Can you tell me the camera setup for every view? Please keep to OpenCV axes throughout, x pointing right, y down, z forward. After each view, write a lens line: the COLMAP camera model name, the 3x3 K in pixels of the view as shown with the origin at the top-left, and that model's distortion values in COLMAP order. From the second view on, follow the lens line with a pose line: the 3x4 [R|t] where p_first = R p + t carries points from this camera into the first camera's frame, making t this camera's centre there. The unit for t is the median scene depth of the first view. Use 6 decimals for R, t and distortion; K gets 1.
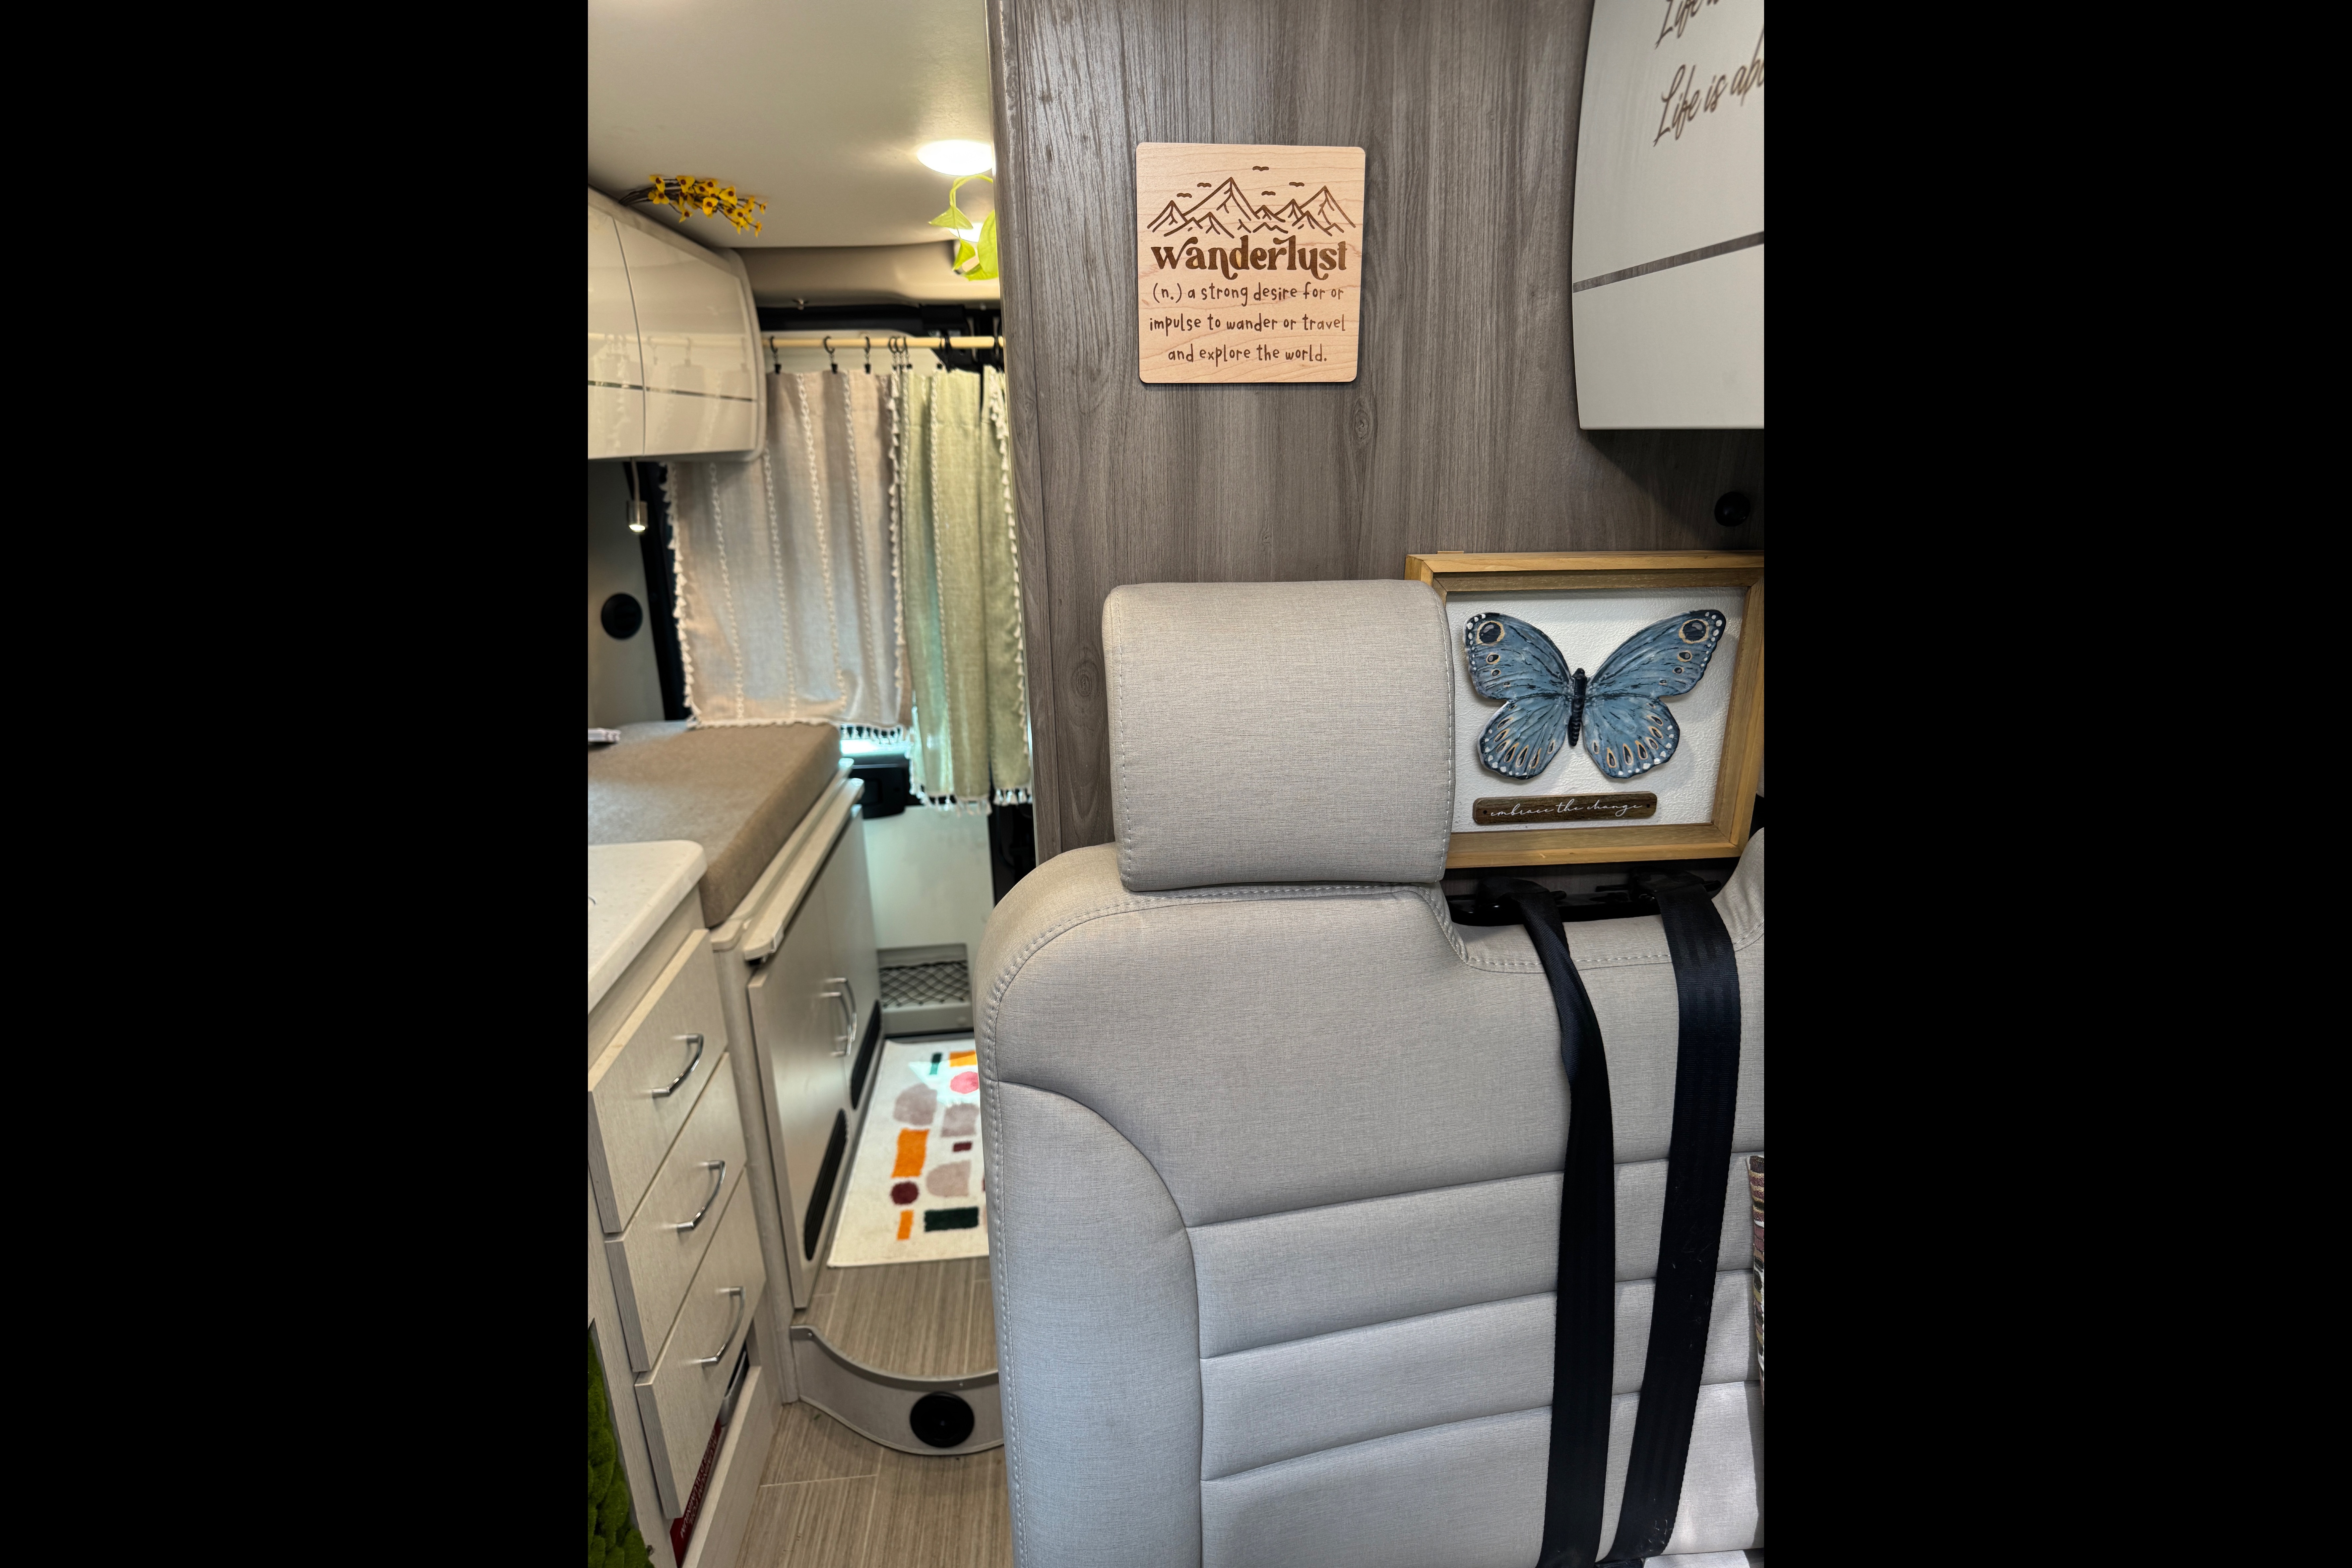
lens RADIAL K [[1157.5, 0, 1220.0], [0, 1157.5, 795.4], [0, 0, 1]] dist [0.009997, -0.000181]
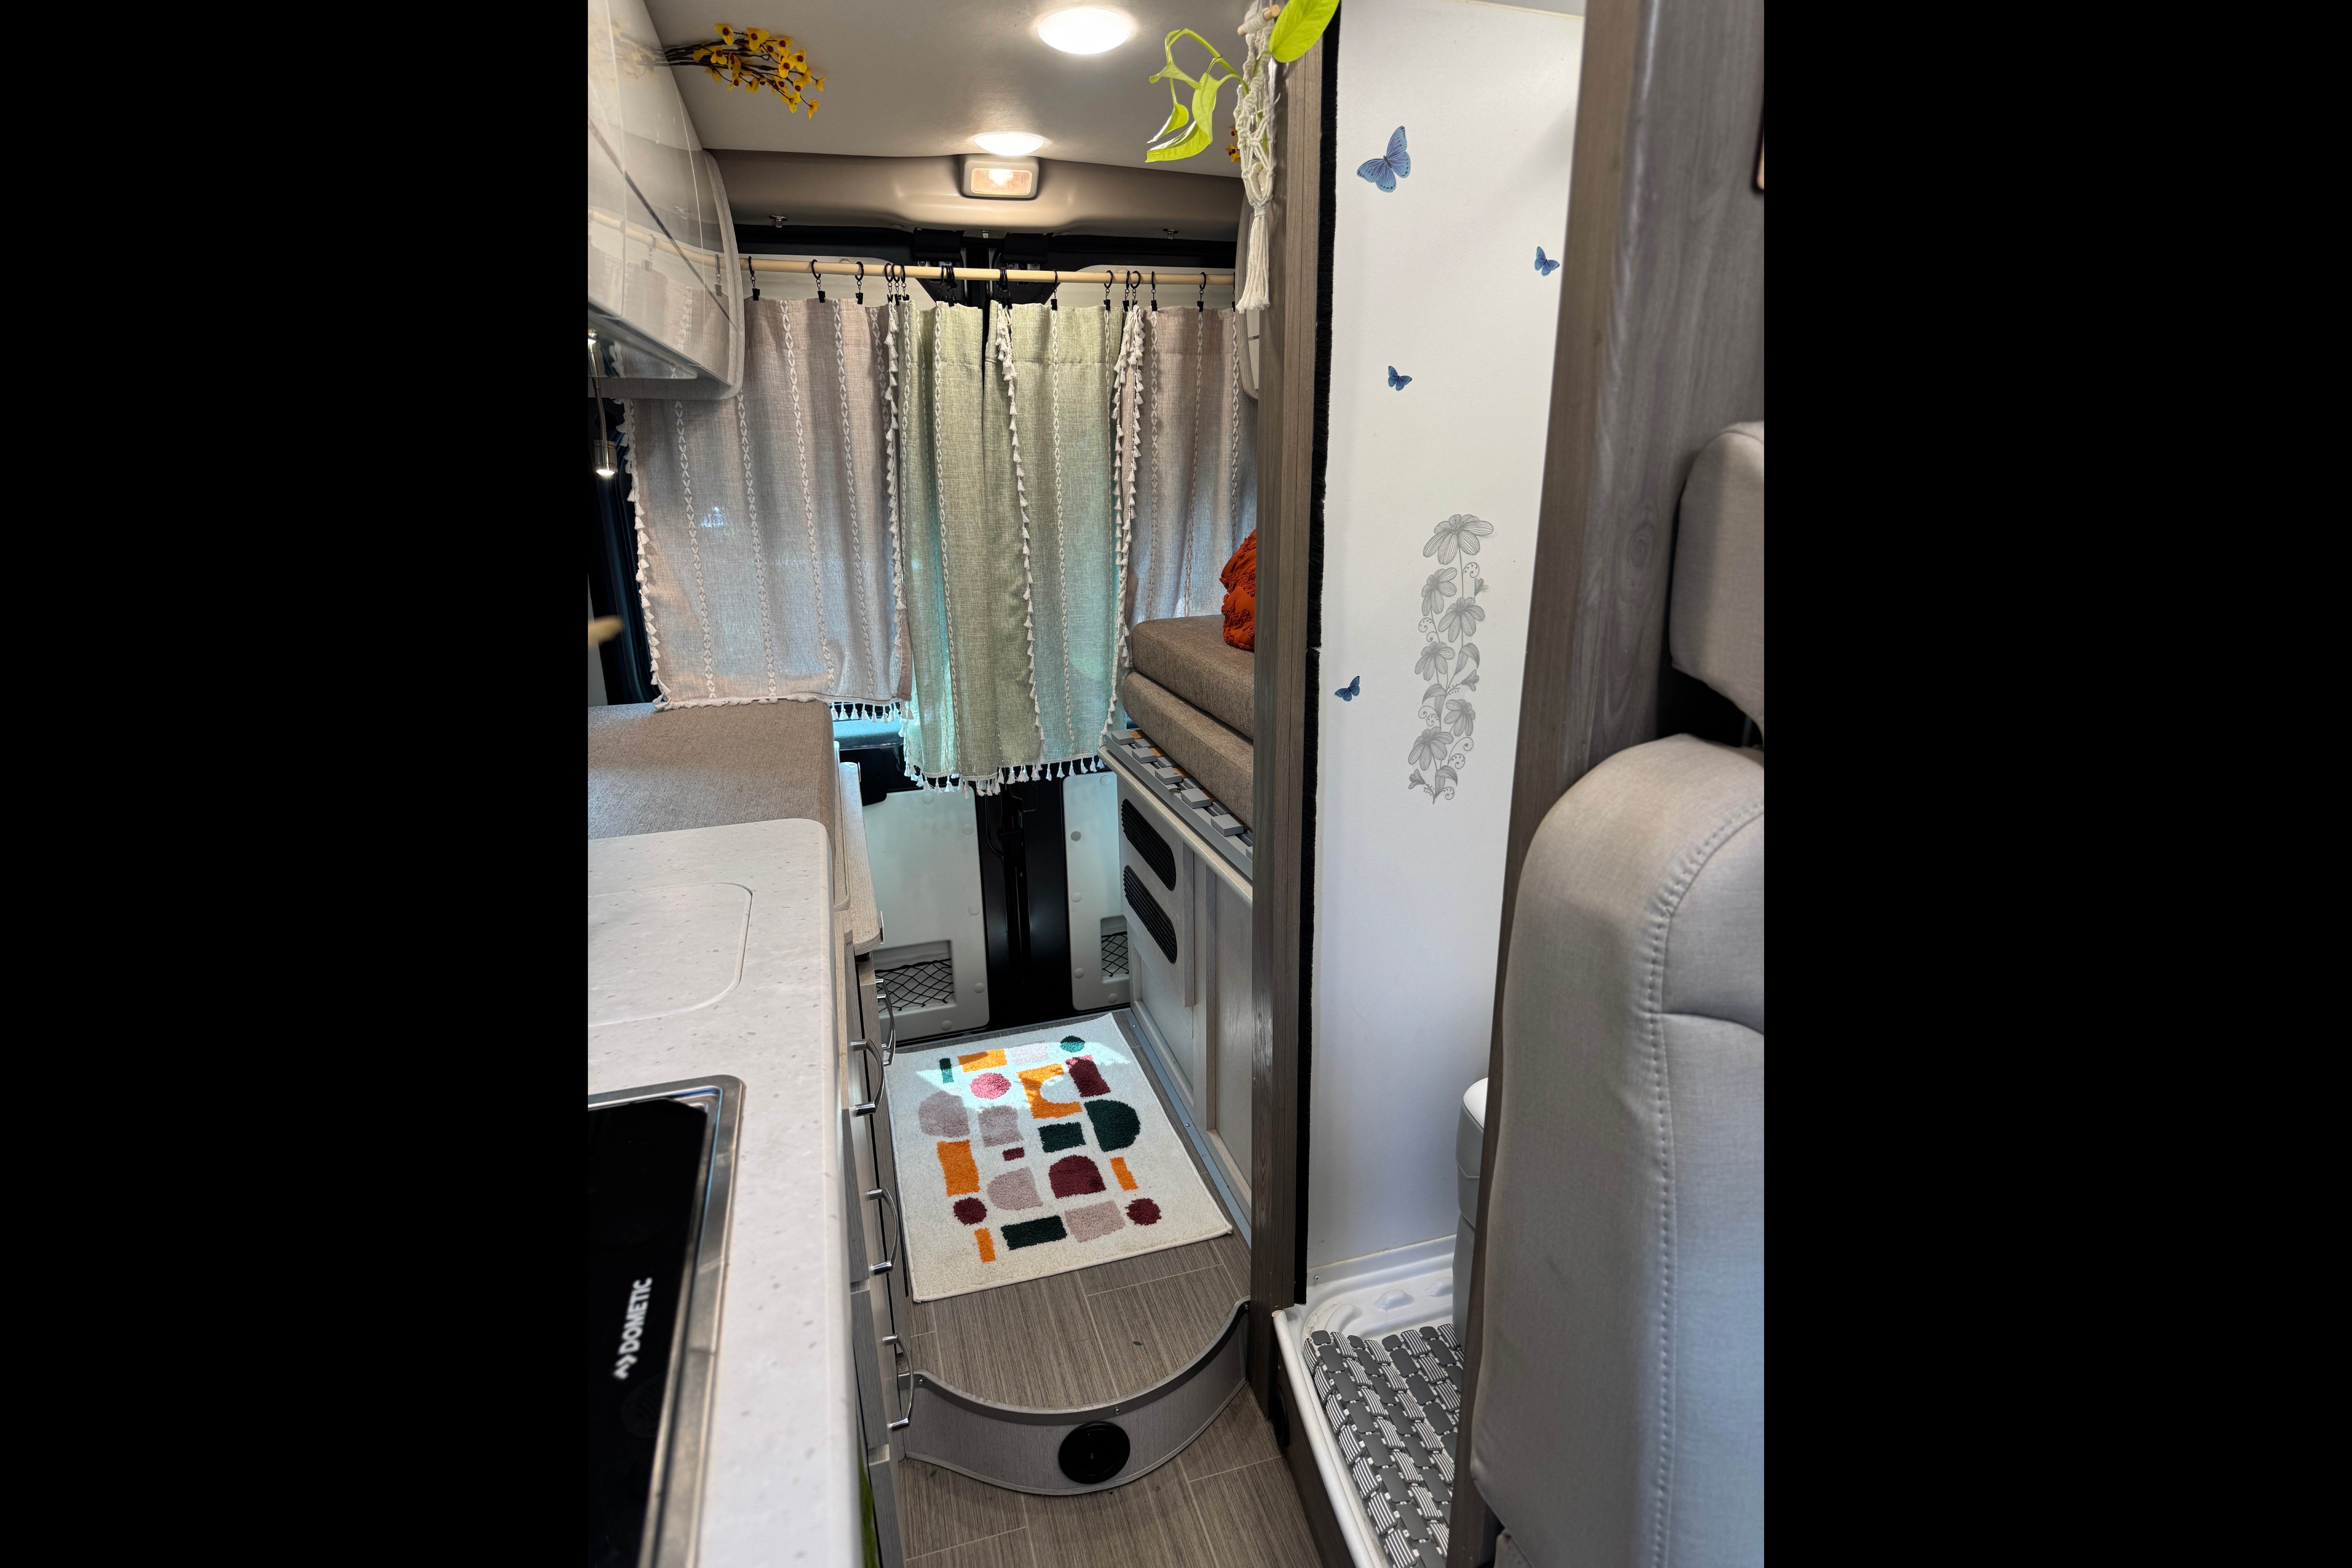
lens RADIAL K [[1131.9, 0, 1193.9], [0, 1131.9, 793.5], [0, 0, 1]] dist [0.014559, -0.000373]
pose [[0.980170, -0.053170, 0.190890, -0.235232], [0.053510, 0.998562, 0.003380, 0.023676], [-0.190795, 0.006902, 0.981606, 0.092317]]
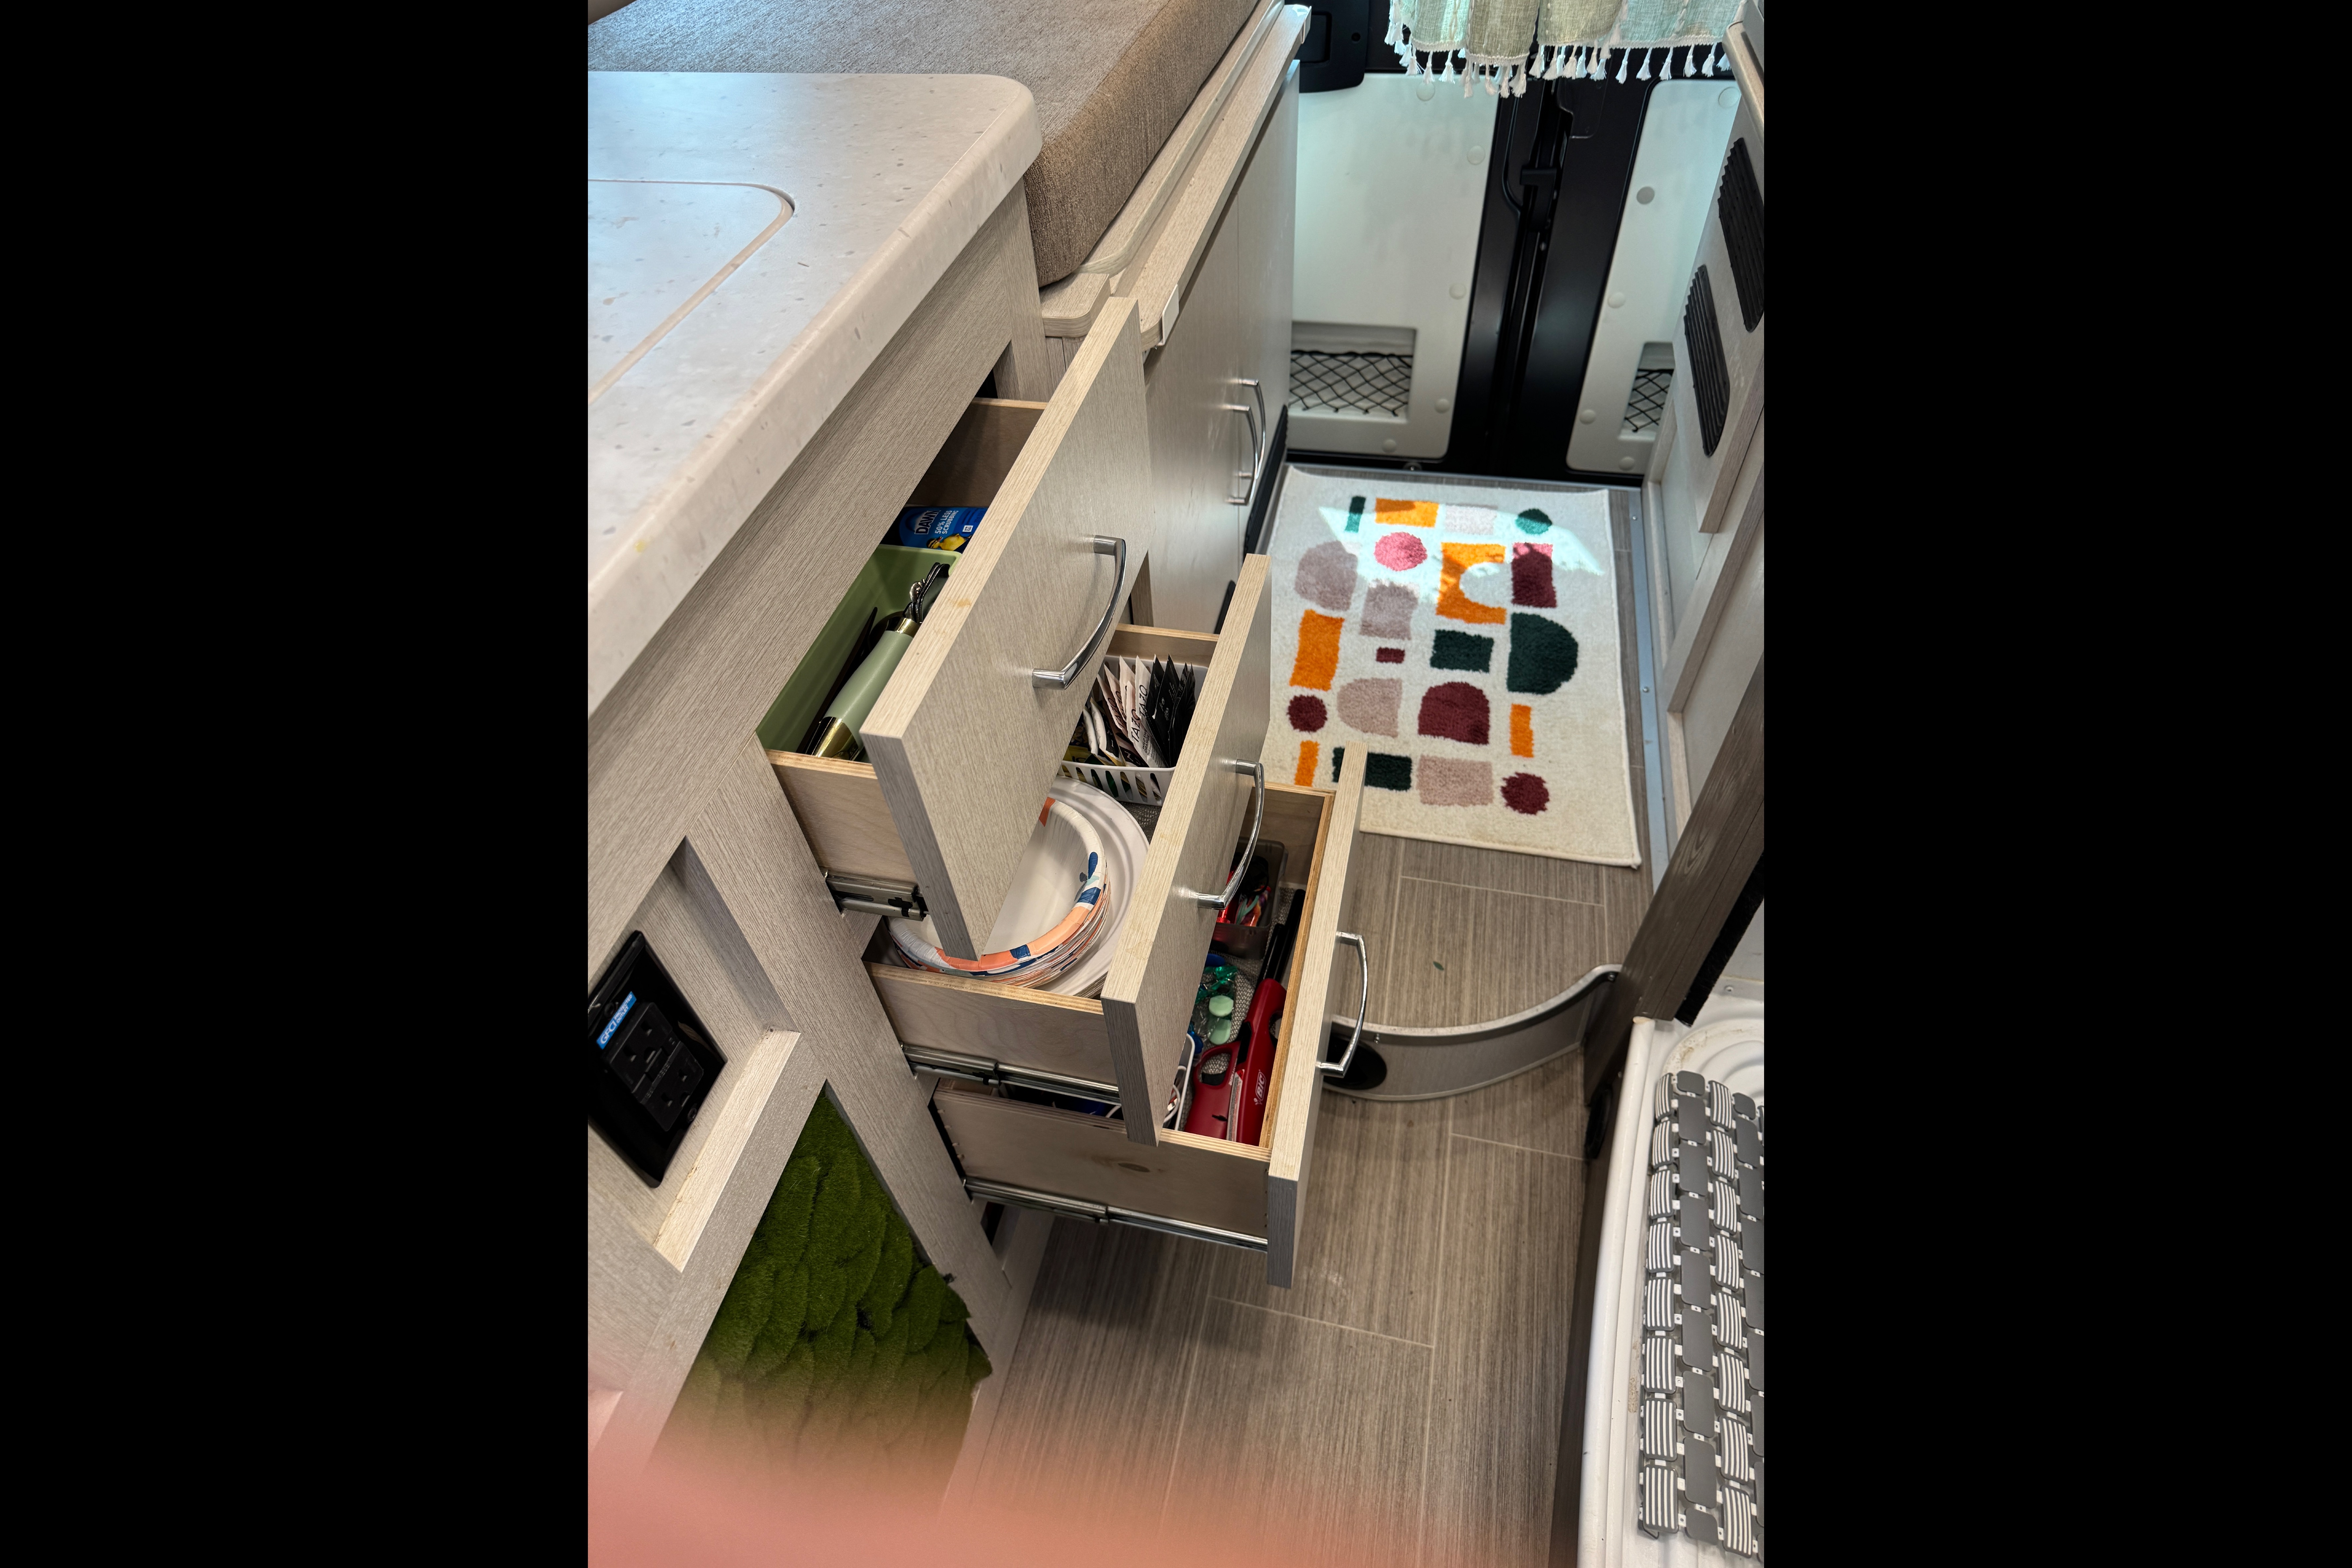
lens RADIAL K [[1132.9, 0, 1176.0], [0, 1132.9, 784.0], [0, 0, 1]] dist [0.041487, -0.040612]
pose [[0.940622, 0.227286, -0.252132, -0.152583], [-0.067429, 0.853059, 0.517439, 0.027343], [0.332690, -0.469714, 0.817732, 0.365092]]
